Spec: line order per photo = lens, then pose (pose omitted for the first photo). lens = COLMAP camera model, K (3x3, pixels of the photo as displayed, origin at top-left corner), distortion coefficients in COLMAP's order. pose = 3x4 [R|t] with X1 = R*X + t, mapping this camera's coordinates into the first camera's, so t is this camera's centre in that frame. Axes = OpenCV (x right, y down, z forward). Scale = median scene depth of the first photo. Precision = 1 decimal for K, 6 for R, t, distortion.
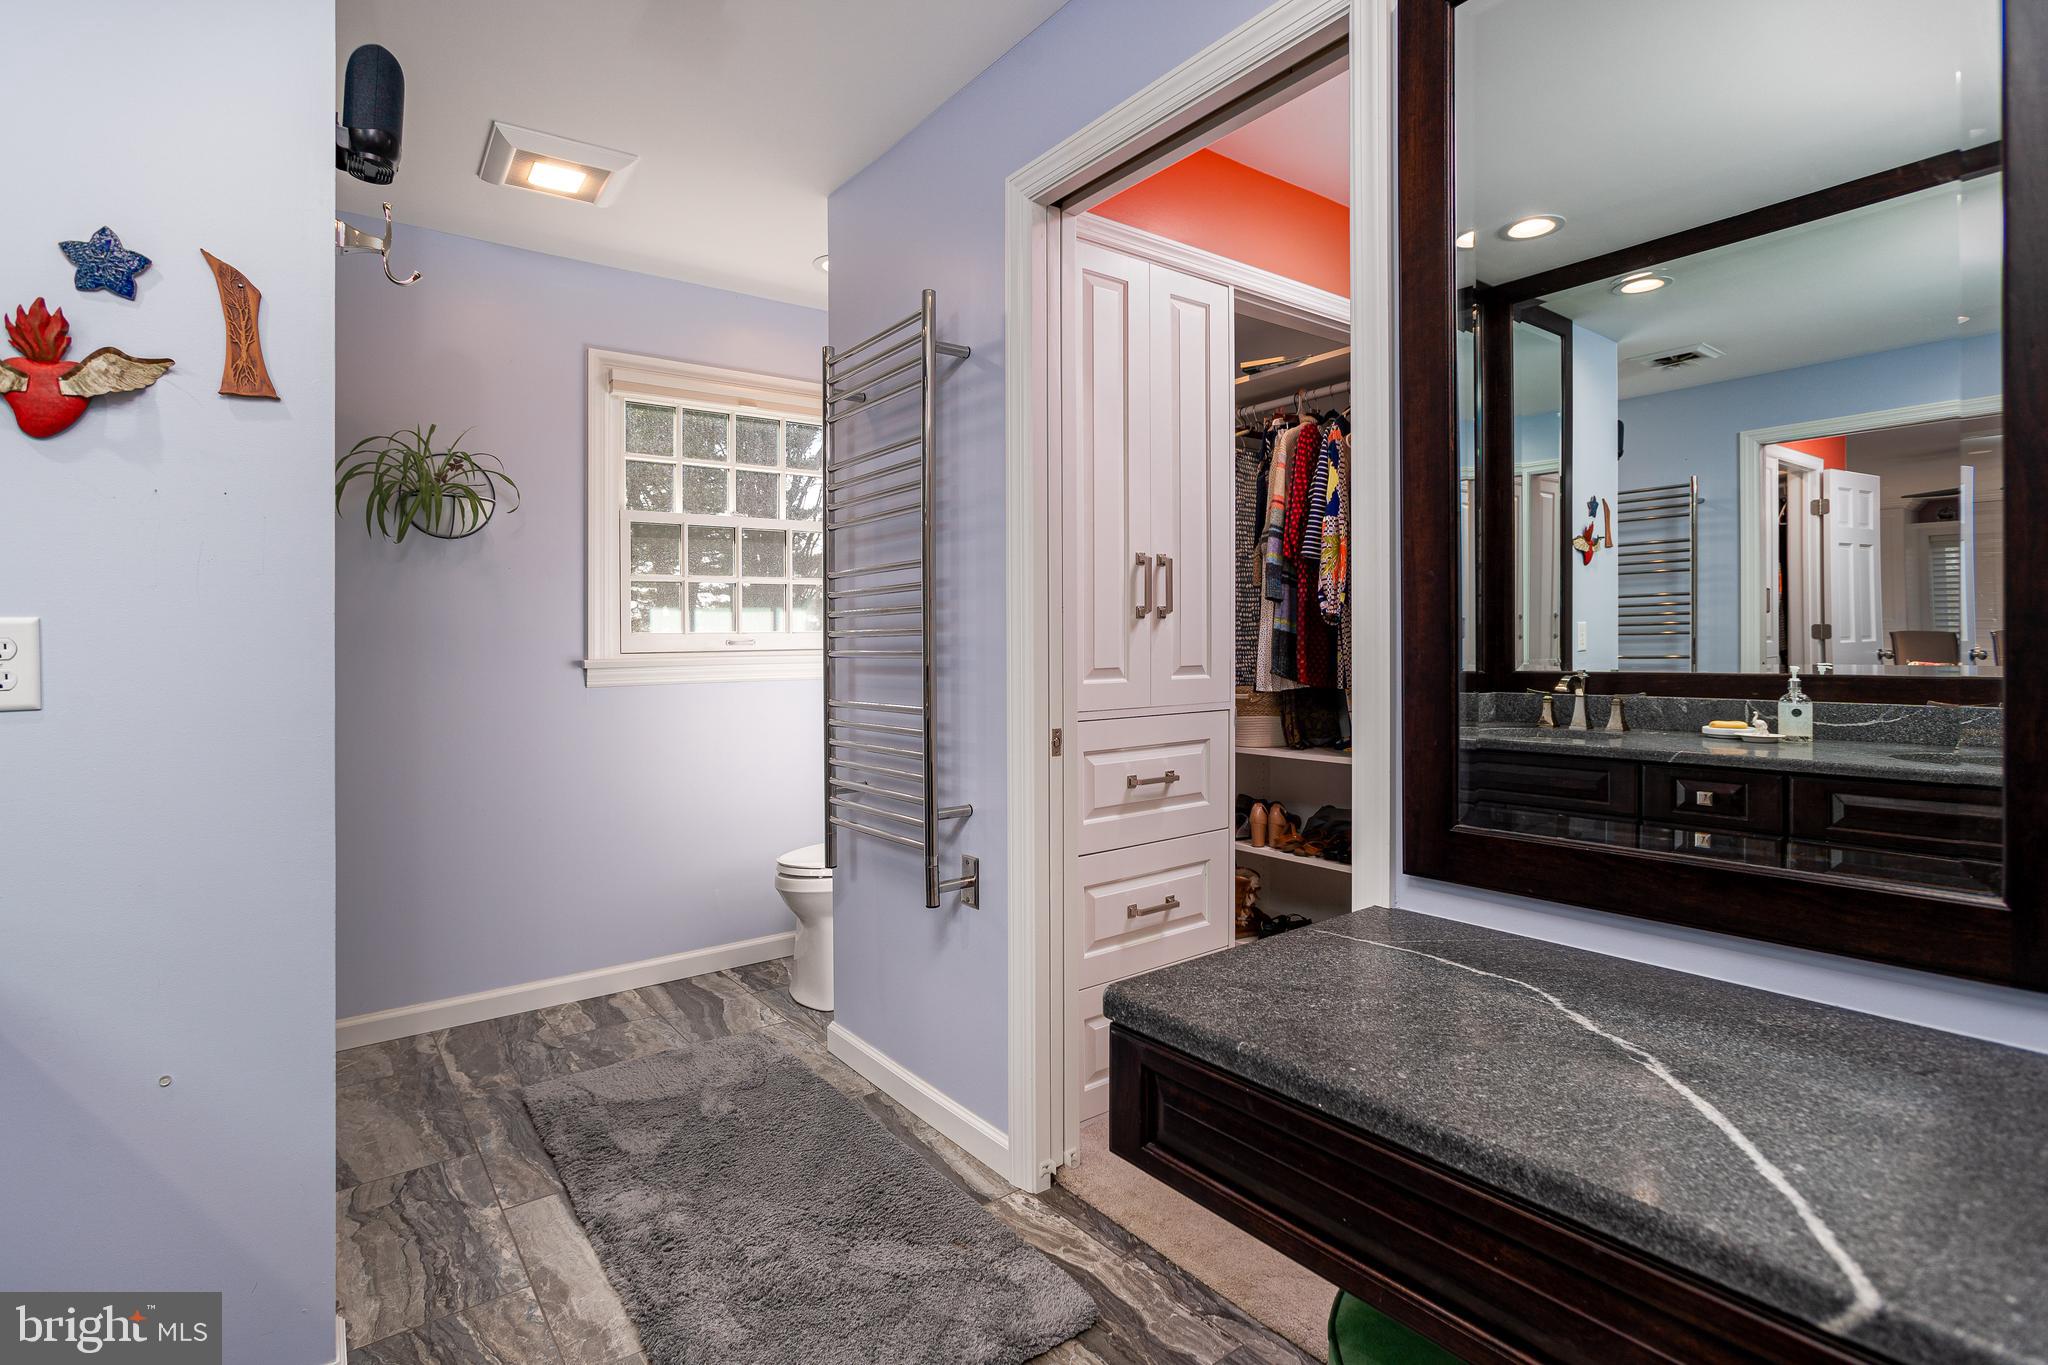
lens RADIAL K [[1005.5, 0, 1019.4], [0, 1005.5, 636.7], [0, 0, 1]] dist [-0.001943, 0.001409]
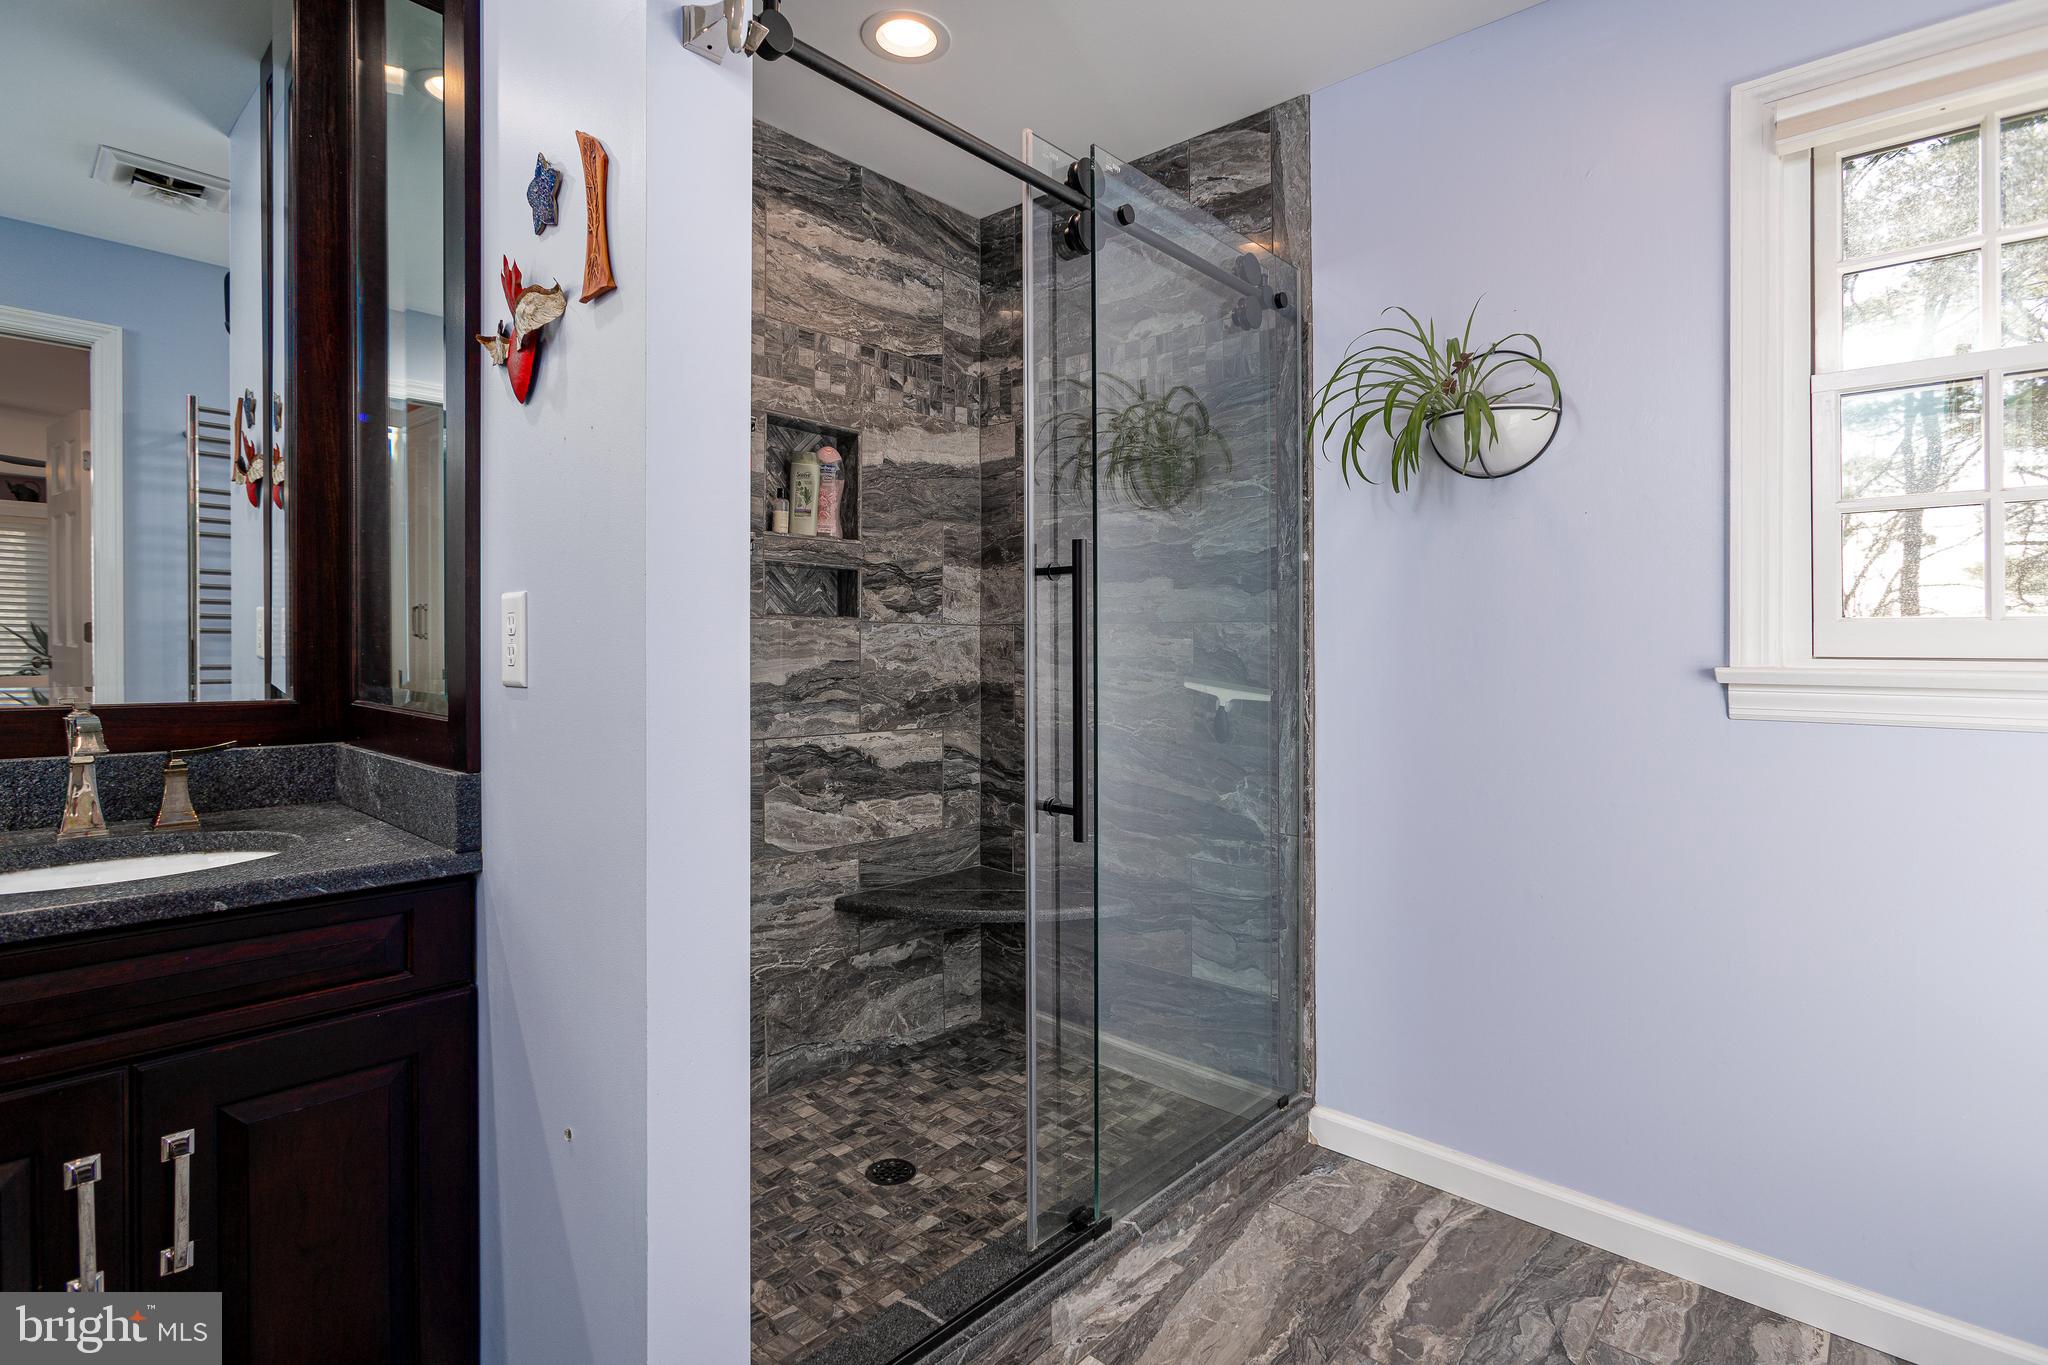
lens RADIAL K [[987.0, 0, 1028.1], [0, 987.0, 635.1], [0, 0, 1]] dist [-0.000899, 0.000570]
pose [[0.193059, 0.003183, -0.981182, 0.025019], [-0.008190, 0.999965, 0.001633, 0.011517], [0.981153, 0.007720, 0.193079, 0.749189]]
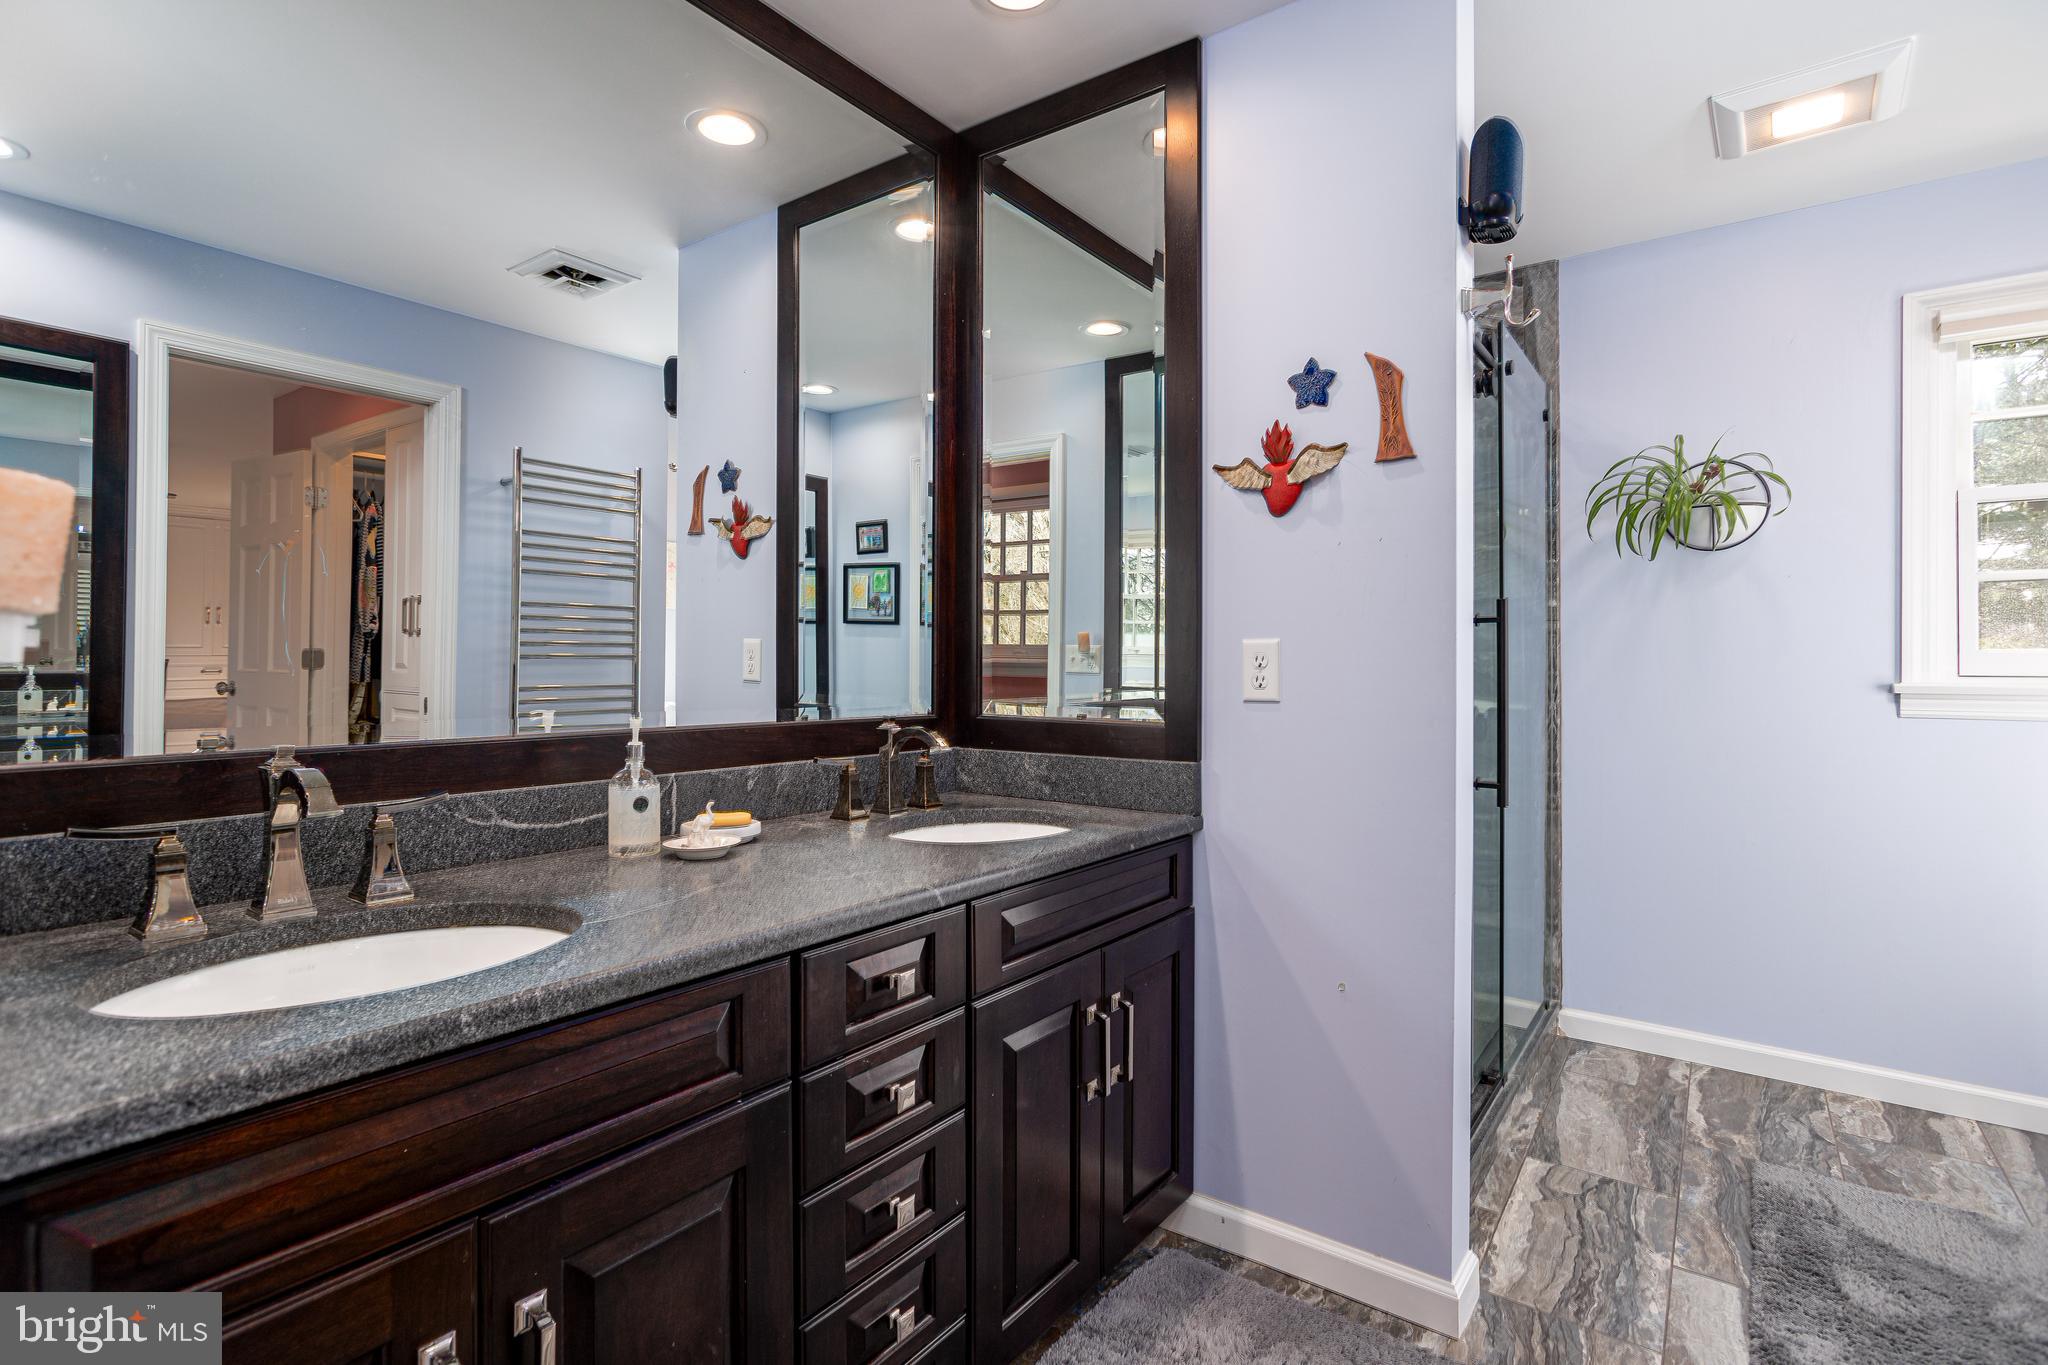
lens RADIAL K [[982.7, 0, 1015.6], [0, 982.7, 651.8], [0, 0, 1]] dist [0.008501, 0.000076]
pose [[0.296363, 0.004942, -0.955063, 0.166190], [-0.005150, 0.999980, 0.003576, -0.002319], [0.955062, 0.003859, 0.296382, 0.125557]]
